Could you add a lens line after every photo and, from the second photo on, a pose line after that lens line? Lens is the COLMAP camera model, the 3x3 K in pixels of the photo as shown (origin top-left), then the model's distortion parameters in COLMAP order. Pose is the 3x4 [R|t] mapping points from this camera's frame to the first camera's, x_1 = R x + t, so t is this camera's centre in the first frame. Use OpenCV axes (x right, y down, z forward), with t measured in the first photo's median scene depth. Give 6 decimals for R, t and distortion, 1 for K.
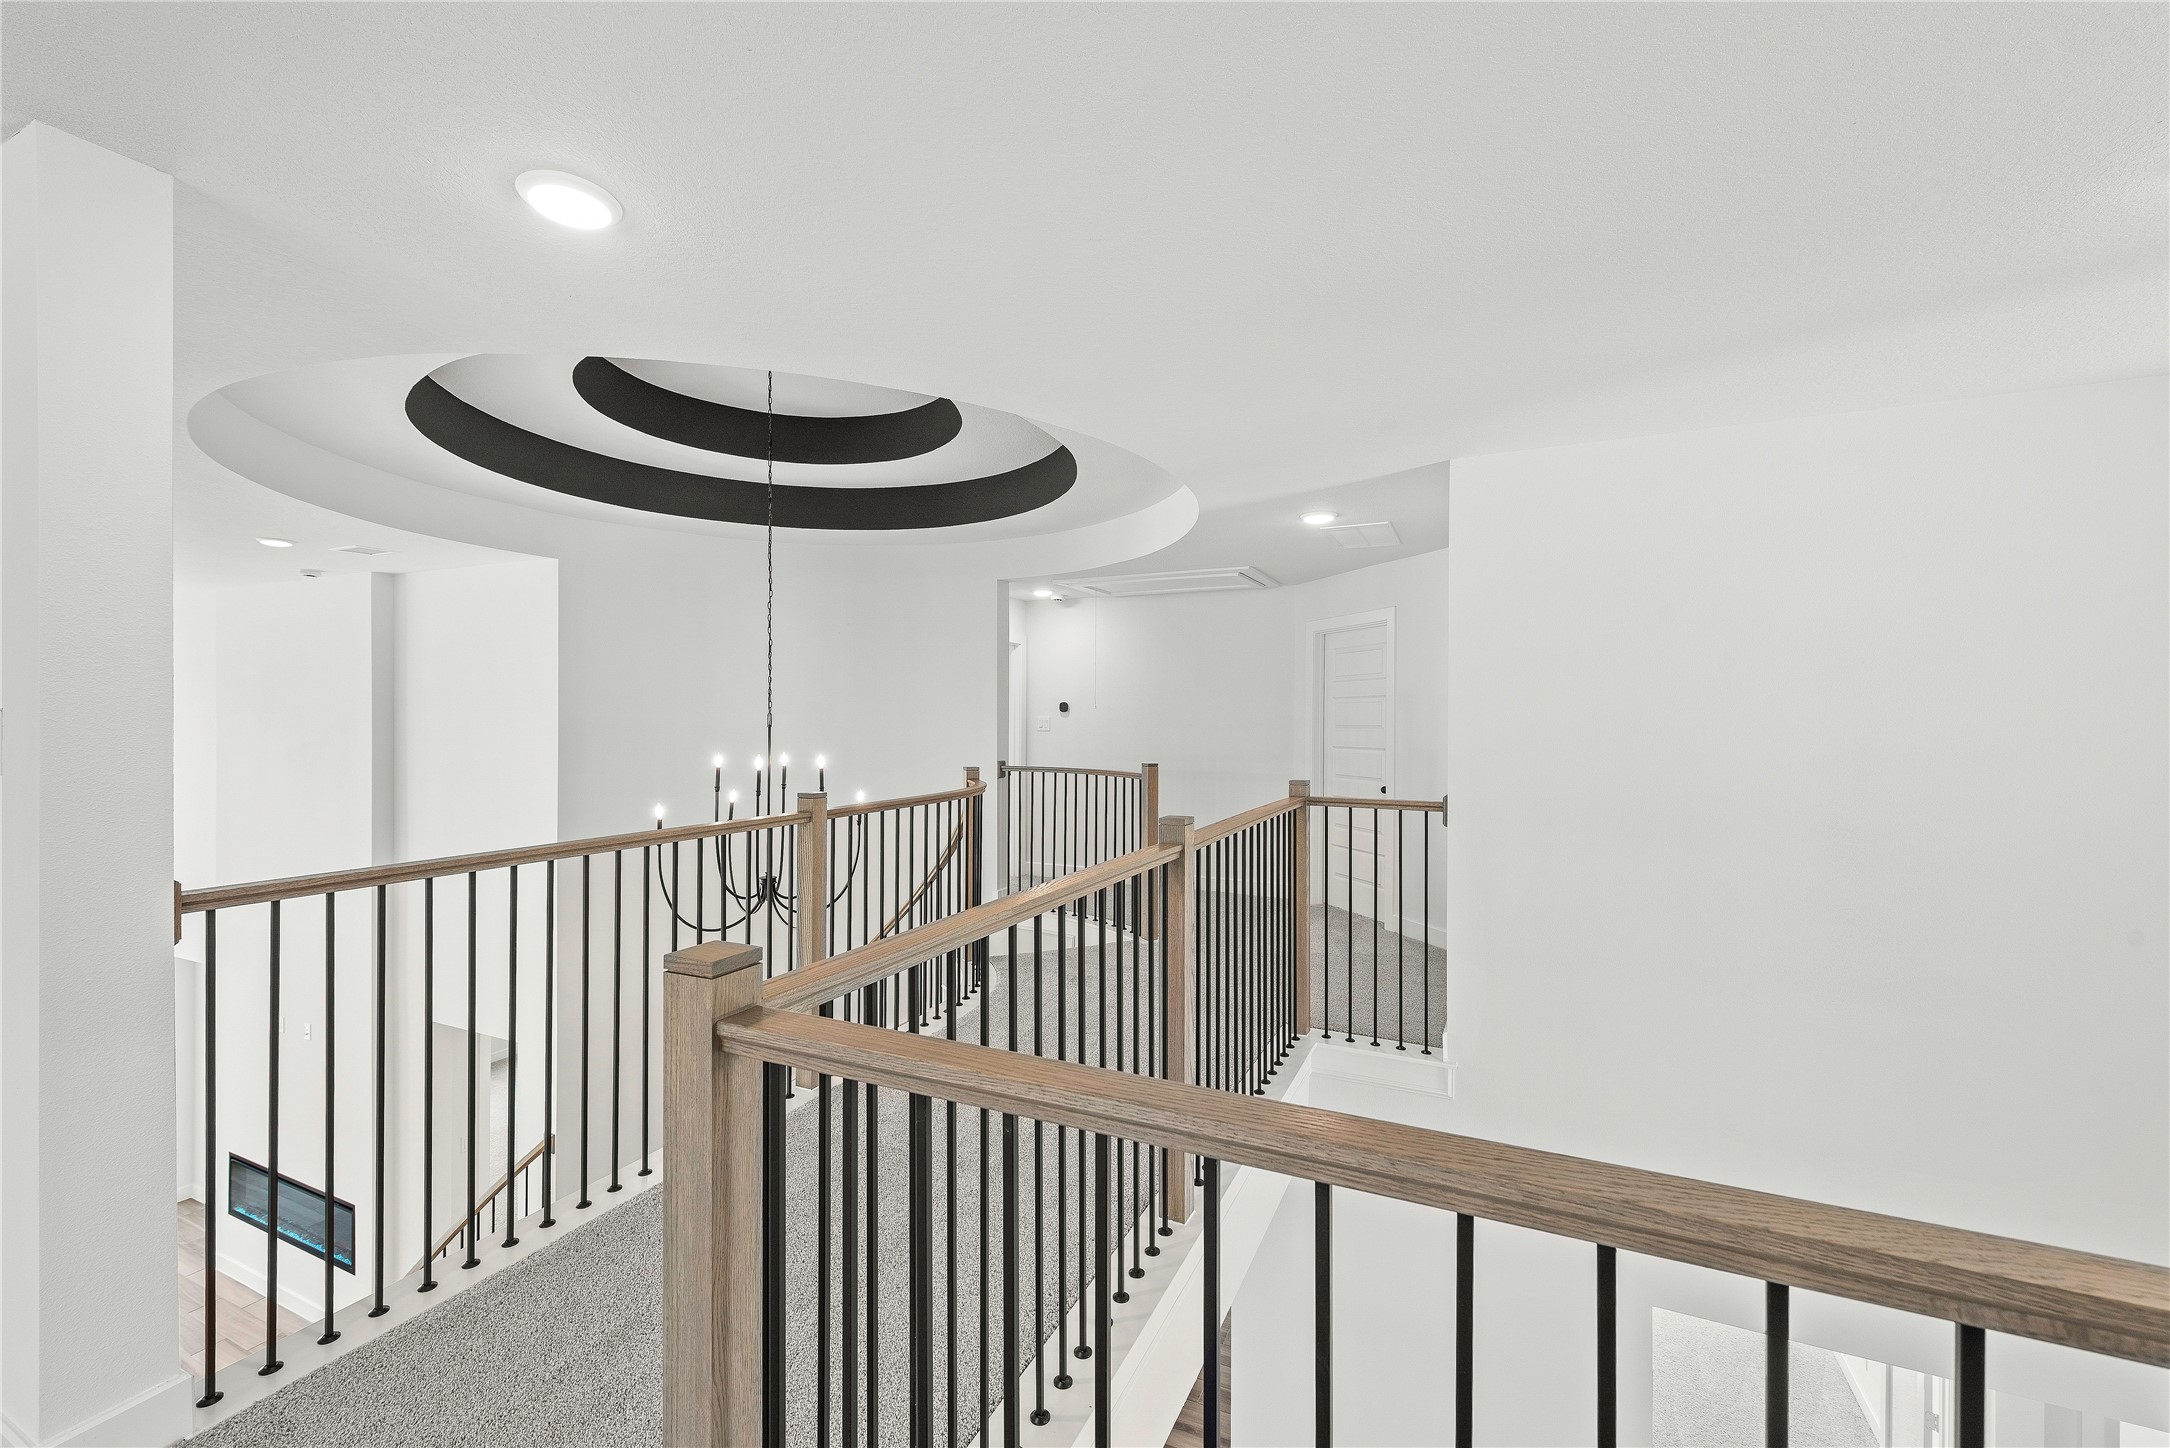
lens RADIAL K [[872.9, 0, 1096.2], [0, 872.9, 716.6], [0, 0, 1]] dist [0.001066, -0.004656]
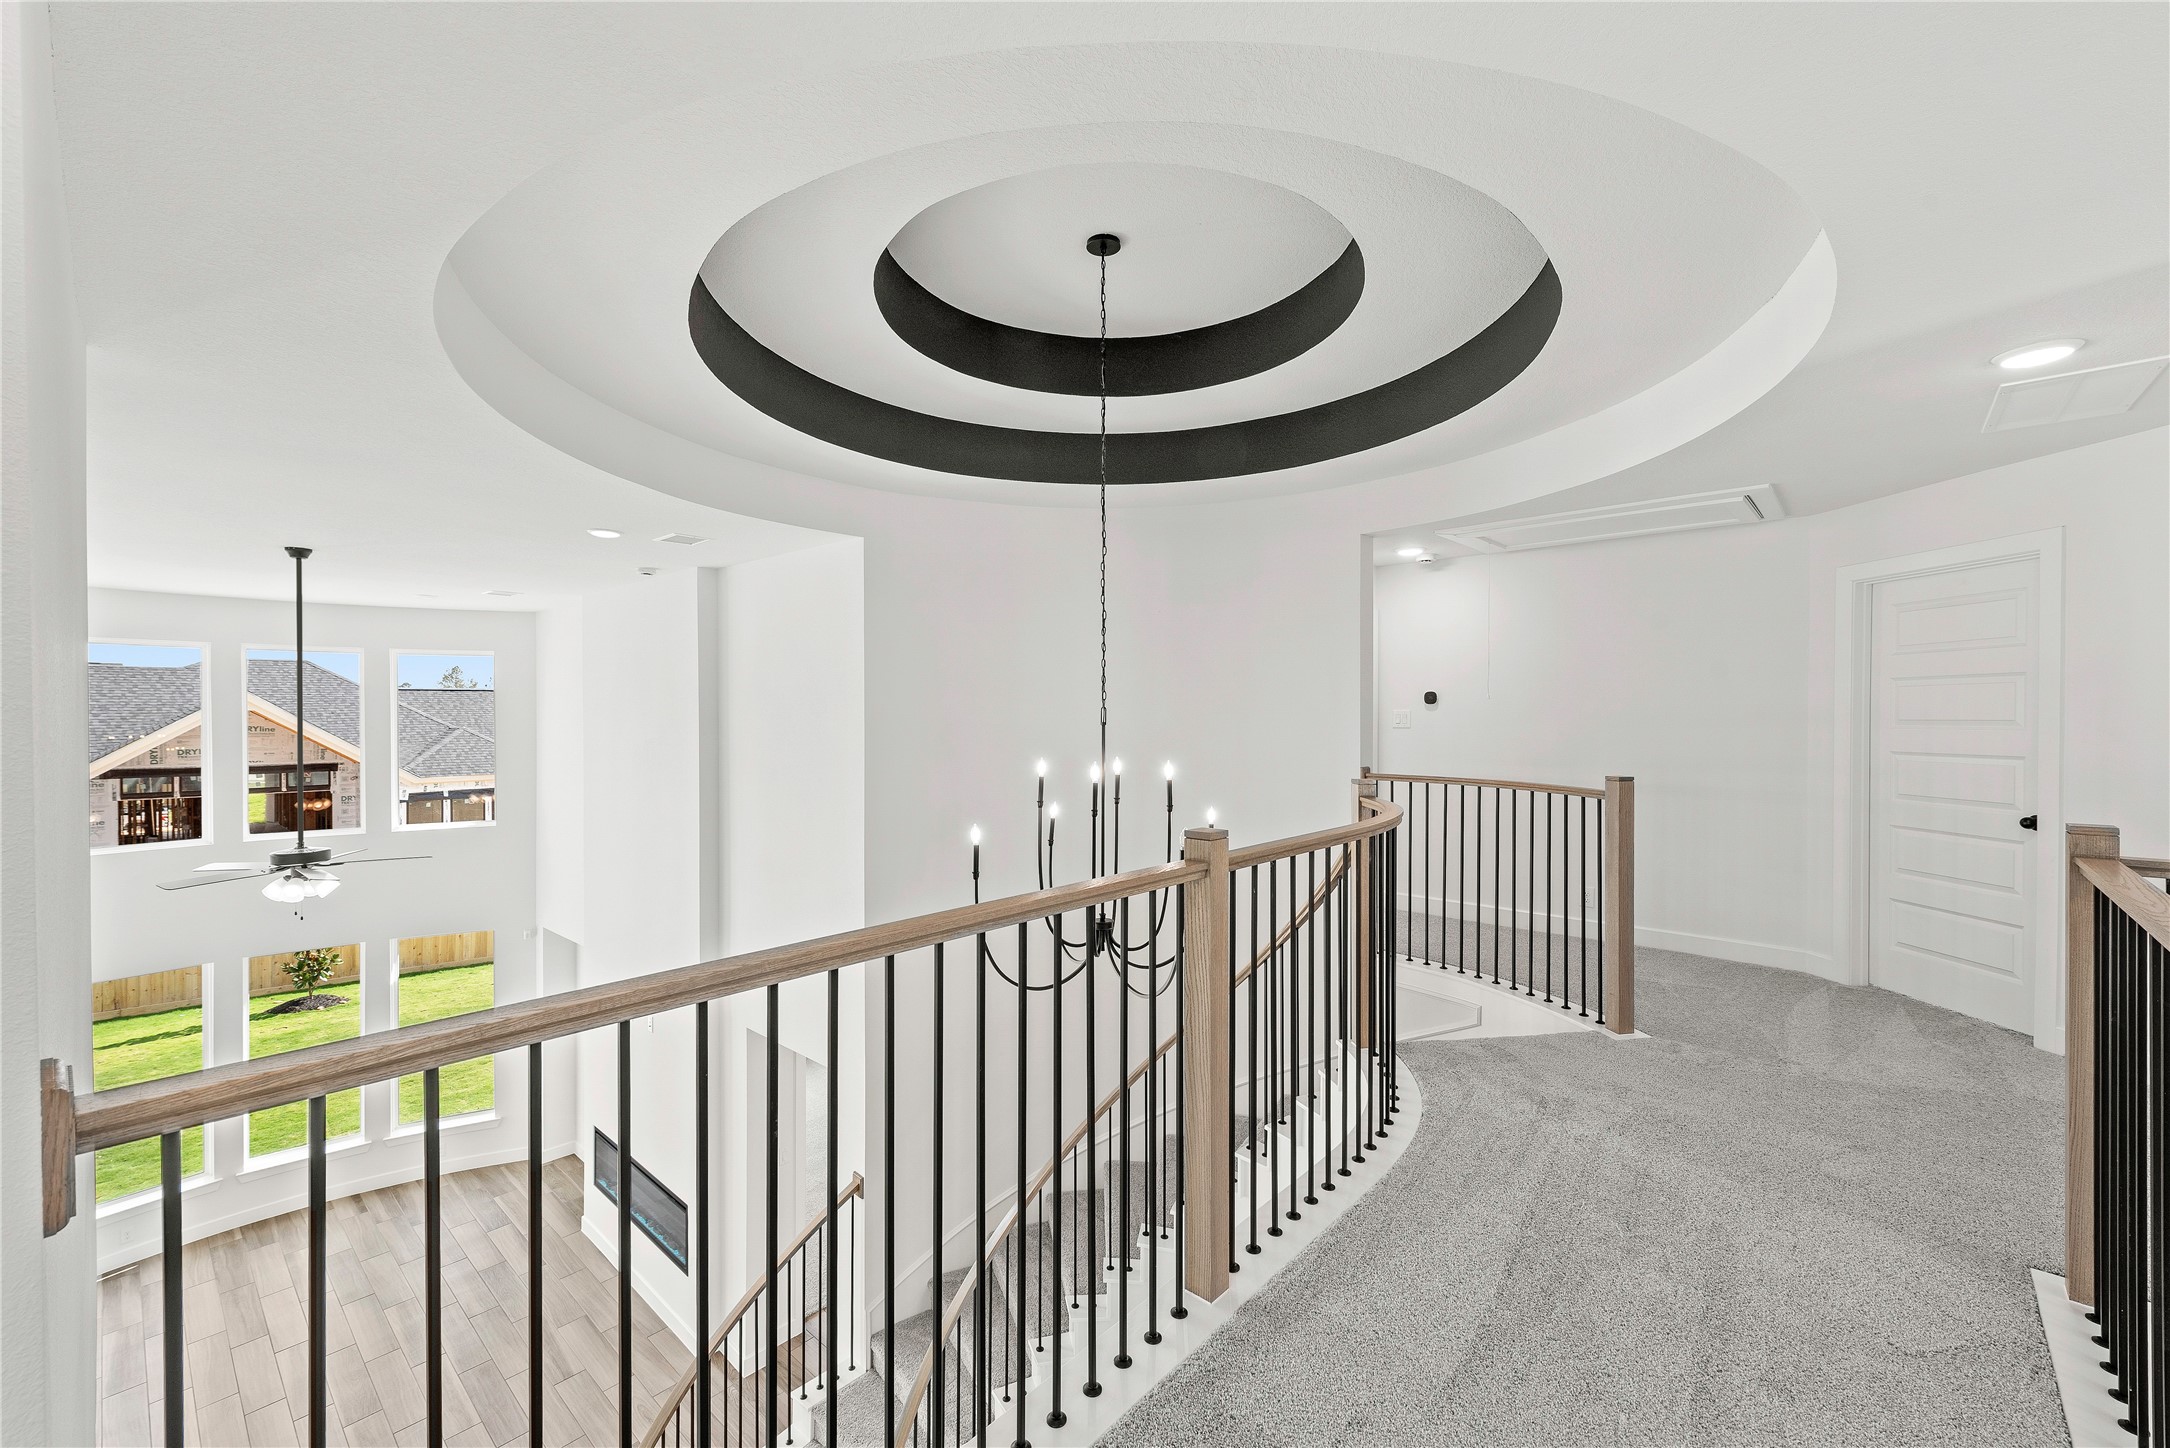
lens RADIAL K [[872.9, 0, 1096.2], [0, 872.9, 716.6], [0, 0, 1]] dist [0.001066, -0.004656]
pose [[0.954765, -0.003847, -0.297335, -0.128890], [0.005416, 0.999975, 0.004452, 0.000993], [0.297311, -0.005861, 0.954763, 0.224766]]
